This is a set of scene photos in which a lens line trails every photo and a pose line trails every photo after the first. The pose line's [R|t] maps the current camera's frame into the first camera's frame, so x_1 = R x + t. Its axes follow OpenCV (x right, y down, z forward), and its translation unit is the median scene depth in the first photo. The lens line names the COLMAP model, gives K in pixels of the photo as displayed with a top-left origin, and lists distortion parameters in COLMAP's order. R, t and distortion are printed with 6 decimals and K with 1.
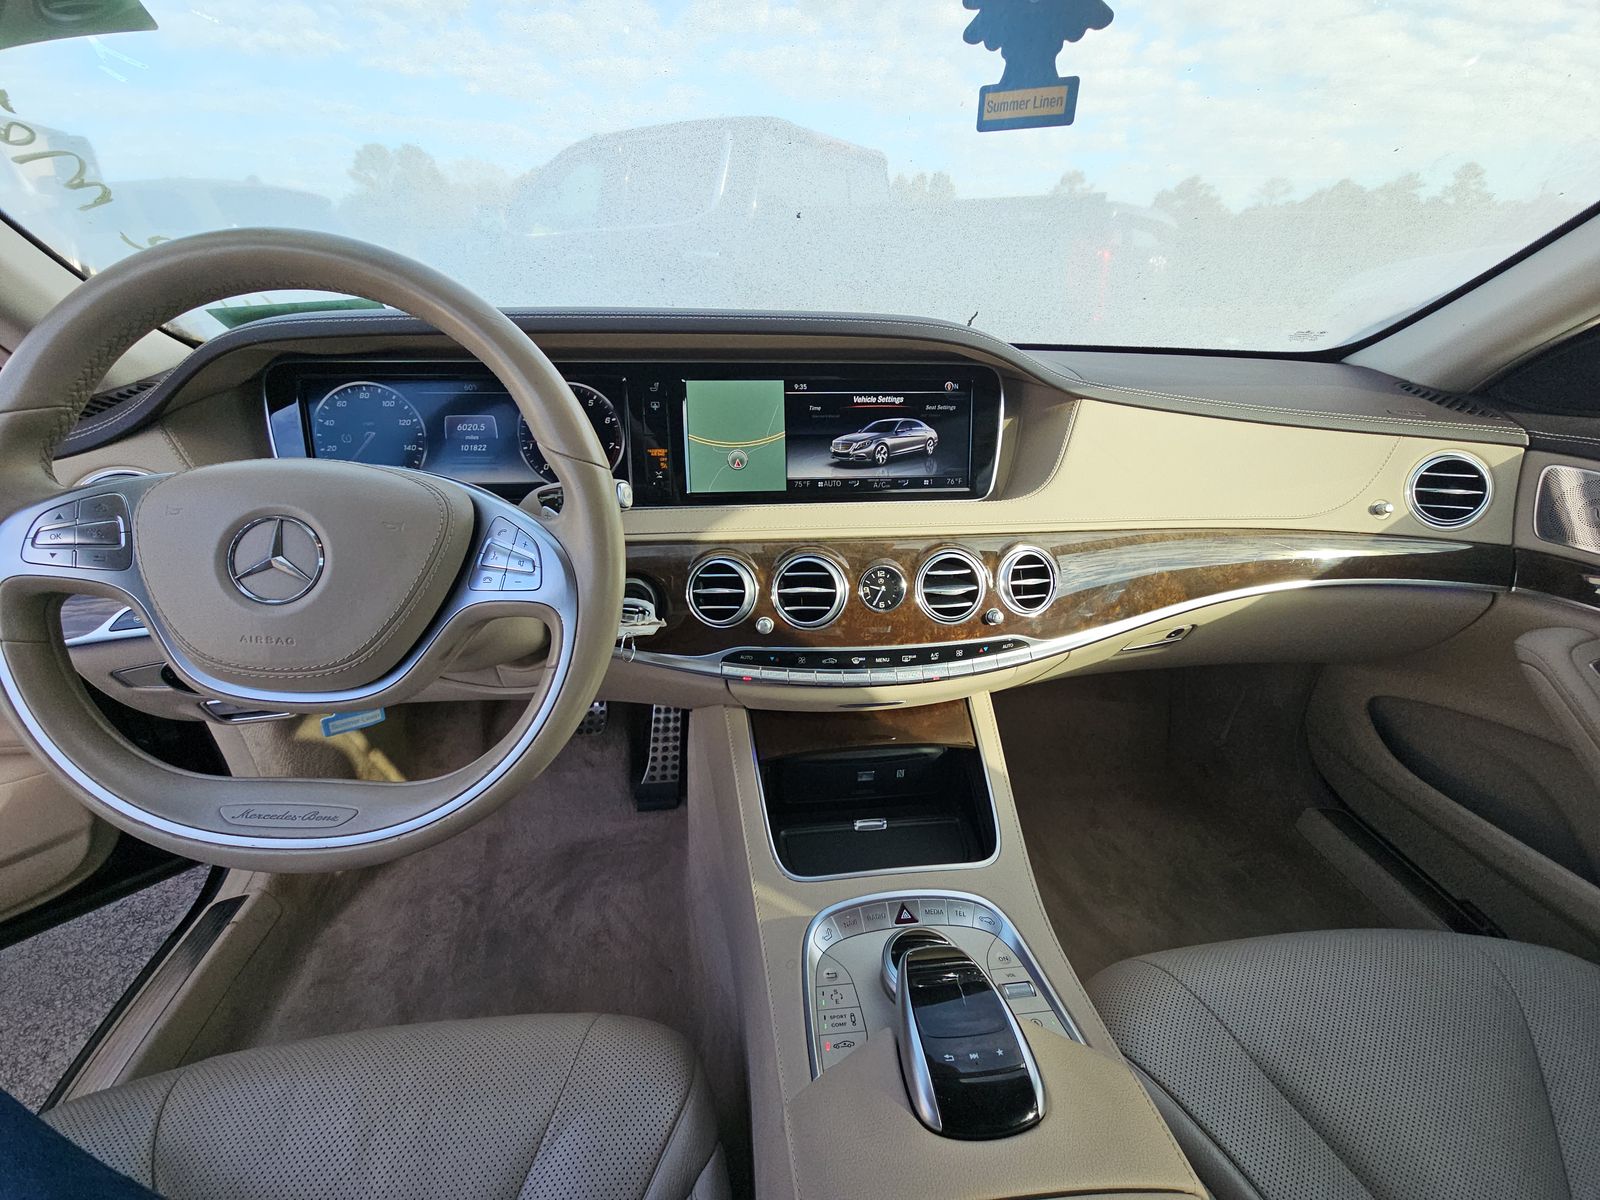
lens RADIAL K [[649.6, 0, 808.0], [0, 649.6, 602.6], [0, 0, 1]] dist [0.000281, -0.004877]
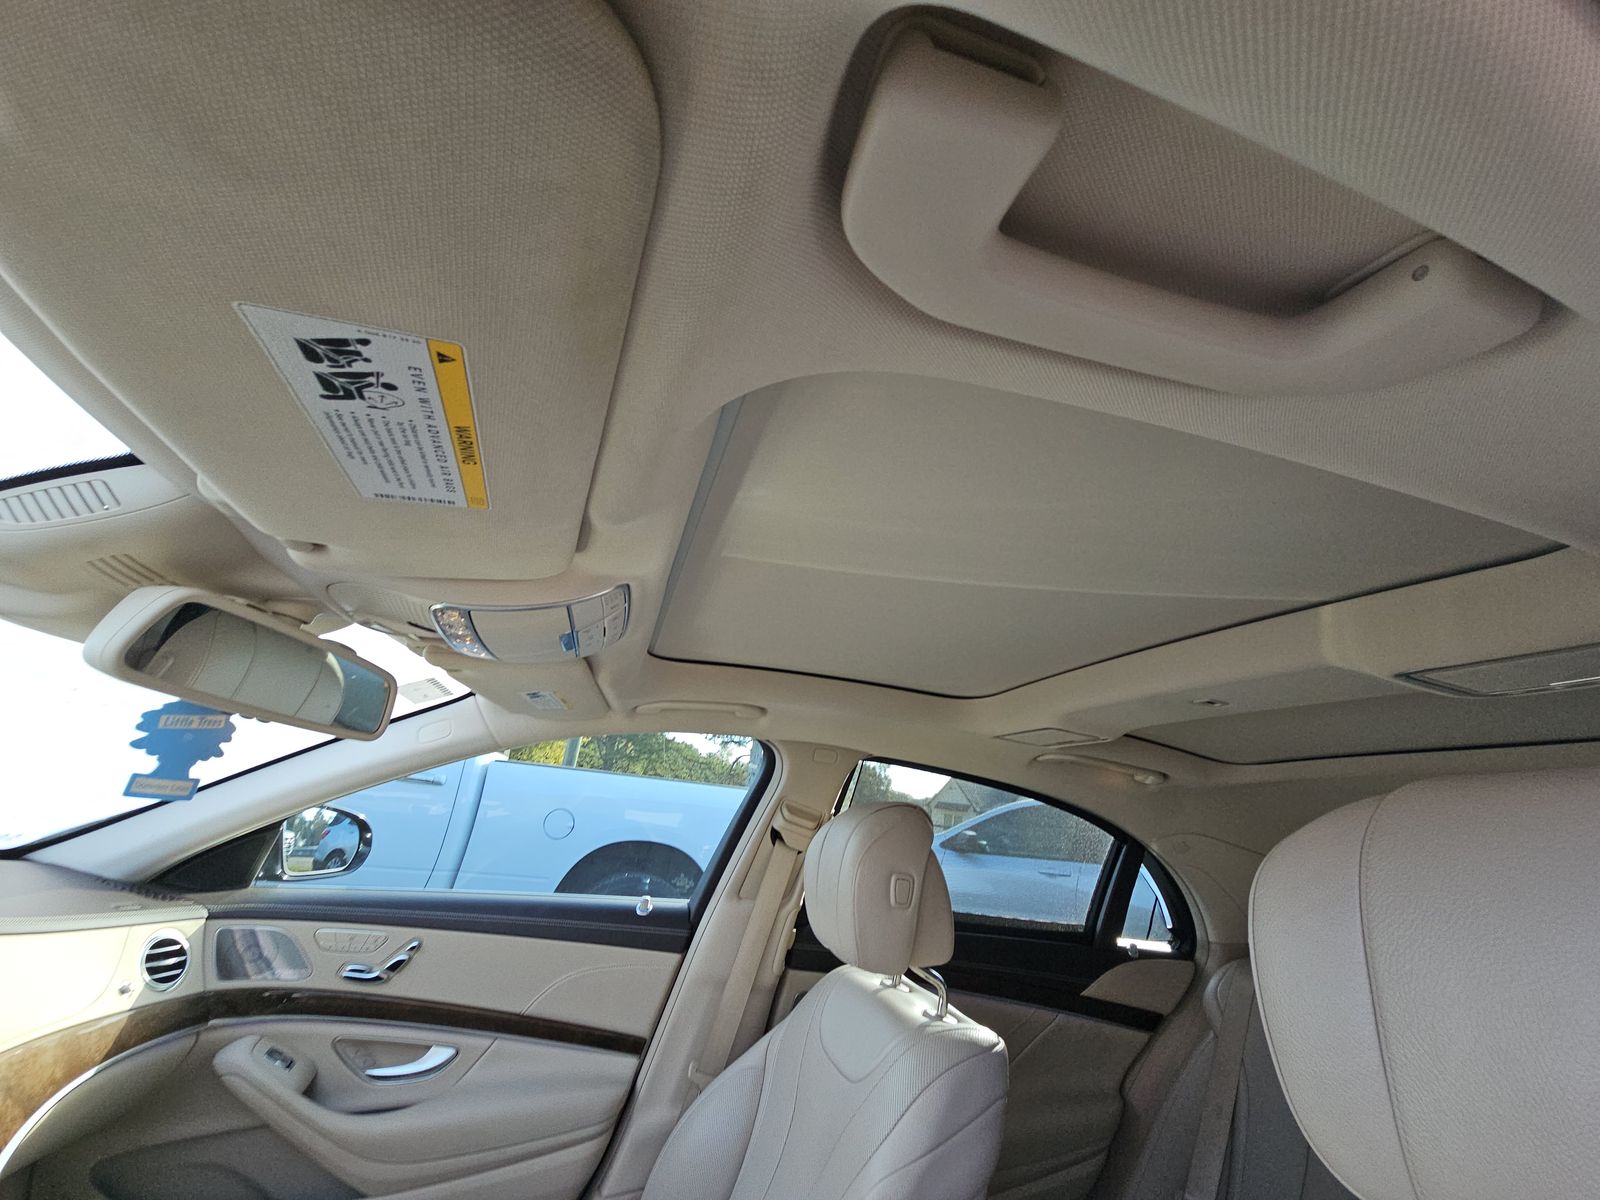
lens RADIAL K [[619.9, 0, 838.0], [0, 619.9, 597.1], [0, 0, 1]] dist [0.000462, -0.010064]
pose [[-0.227972, 0.290757, 0.929241, -0.714807], [0.327005, 0.921802, -0.208204, -0.156346], [-0.917113, 0.256402, -0.305224, -0.083782]]
